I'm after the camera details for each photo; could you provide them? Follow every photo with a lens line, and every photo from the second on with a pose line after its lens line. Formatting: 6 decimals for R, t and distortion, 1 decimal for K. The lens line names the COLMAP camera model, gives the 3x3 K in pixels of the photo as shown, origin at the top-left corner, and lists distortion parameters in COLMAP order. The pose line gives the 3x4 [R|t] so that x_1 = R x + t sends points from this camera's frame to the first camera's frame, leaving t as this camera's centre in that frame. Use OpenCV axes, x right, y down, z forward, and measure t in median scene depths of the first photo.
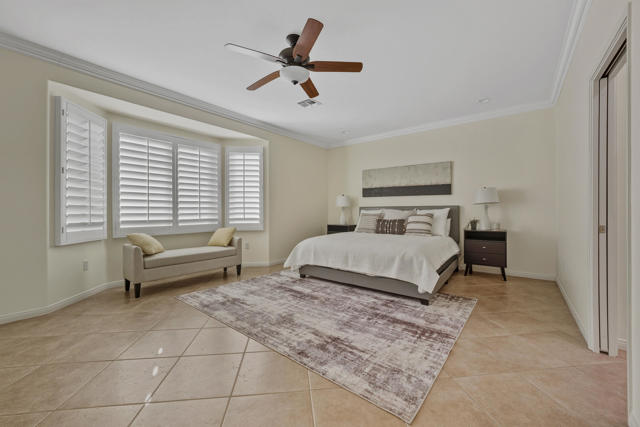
lens RADIAL K [[254.9, 0, 323.3], [0, 254.9, 208.3], [0, 0, 1]] dist [-0.012576, 0.000352]
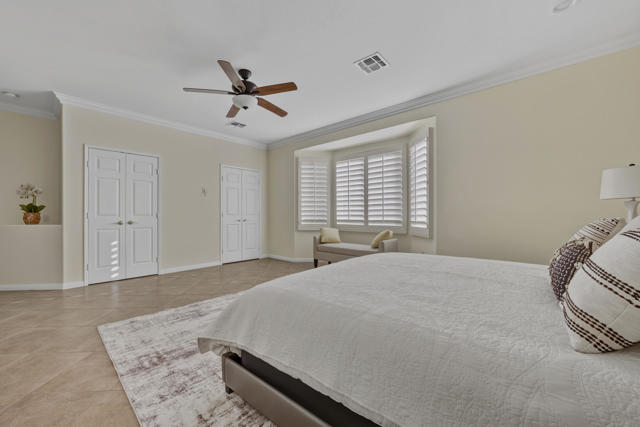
lens RADIAL K [[263.8, 0, 323.5], [0, 263.8, 211.0], [0, 0, 1]] dist [0.000004, 0.000189]
pose [[-0.088015, -0.008017, -0.996087, 0.833673], [0.013832, 0.999861, -0.009270, 0.012266], [0.996023, -0.014594, -0.087892, 1.105531]]
